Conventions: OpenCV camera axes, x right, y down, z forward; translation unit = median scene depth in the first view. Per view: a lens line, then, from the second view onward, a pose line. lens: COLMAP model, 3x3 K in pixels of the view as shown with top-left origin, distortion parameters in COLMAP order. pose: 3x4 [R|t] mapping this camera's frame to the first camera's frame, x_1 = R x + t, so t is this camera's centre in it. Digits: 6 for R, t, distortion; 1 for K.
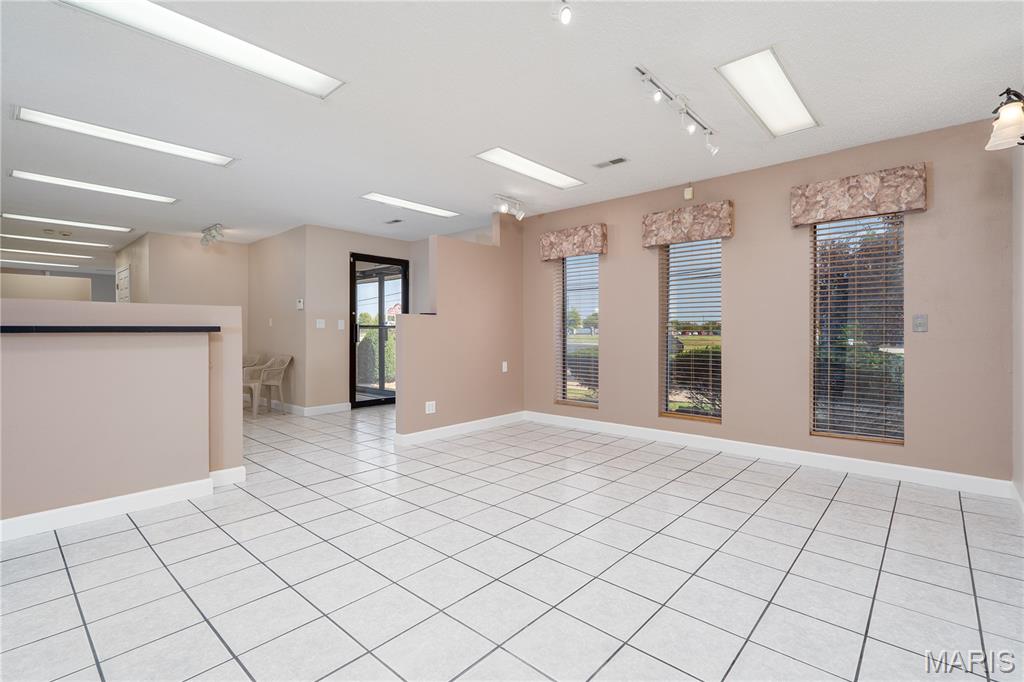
lens RADIAL K [[478.8, 0, 512.7], [0, 478.8, 338.1], [0, 0, 1]] dist [-0.003478, -0.000827]
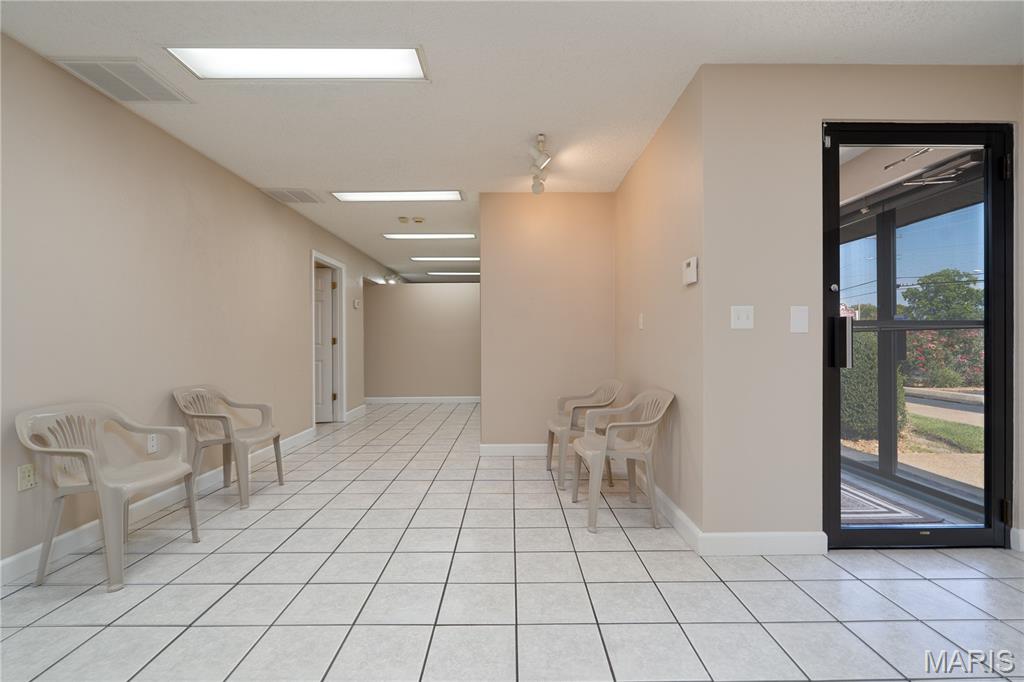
lens RADIAL K [[478.8, 0, 513.6], [0, 478.8, 341.7], [0, 0, 1]] dist [-0.003478, -0.000827]
pose [[0.666590, -0.008559, -0.745375, -0.224991], [-0.004234, 0.999874, -0.015268, -0.003000], [0.745412, 0.013334, 0.666470, 0.577551]]
